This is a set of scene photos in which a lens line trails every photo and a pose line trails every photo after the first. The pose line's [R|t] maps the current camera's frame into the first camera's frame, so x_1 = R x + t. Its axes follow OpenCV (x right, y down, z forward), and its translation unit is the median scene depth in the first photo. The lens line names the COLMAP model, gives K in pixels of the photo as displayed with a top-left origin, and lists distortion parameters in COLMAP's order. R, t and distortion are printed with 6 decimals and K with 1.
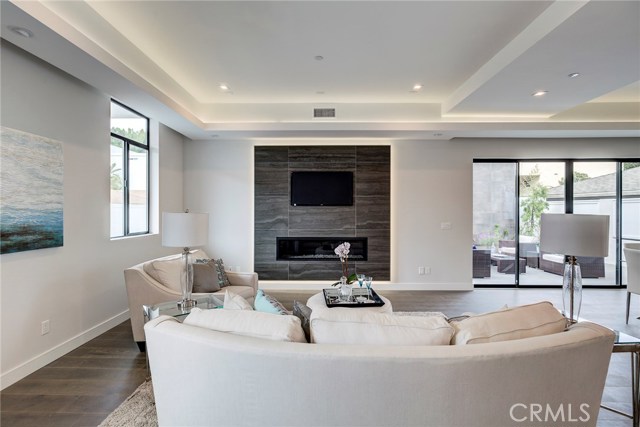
lens RADIAL K [[290.7, 0, 318.5], [0, 290.7, 213.4], [0, 0, 1]] dist [-0.004010, 0.000990]
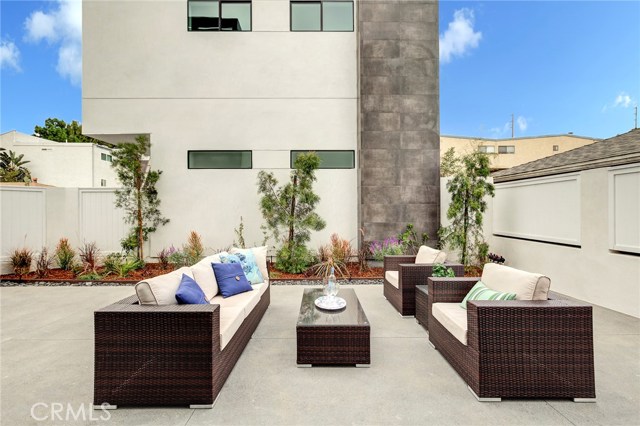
lens RADIAL K [[290.7, 0, 321.5], [0, 290.7, 212.8], [0, 0, 1]] dist [-0.004010, 0.000990]
pose [[0.999616, -0.000066, 0.027724, 0.882873], [0.000768, 0.999679, -0.025329, 0.062603], [-0.027714, 0.025341, 0.999295, 0.892441]]
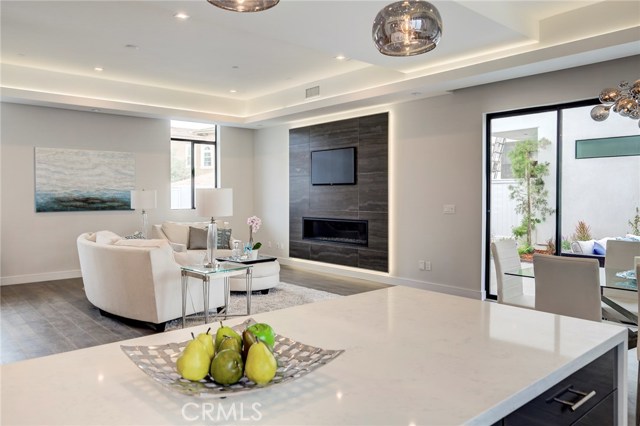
lens RADIAL K [[474.0, 0, 320.6], [0, 474.0, 210.0], [0, 0, 1]] dist [0.000282, 0.000781]
pose [[0.668720, 0.020982, -0.743218, 1.137170], [-0.006718, 0.999731, 0.022179, 0.020871], [0.743484, -0.009839, 0.668681, -0.064890]]
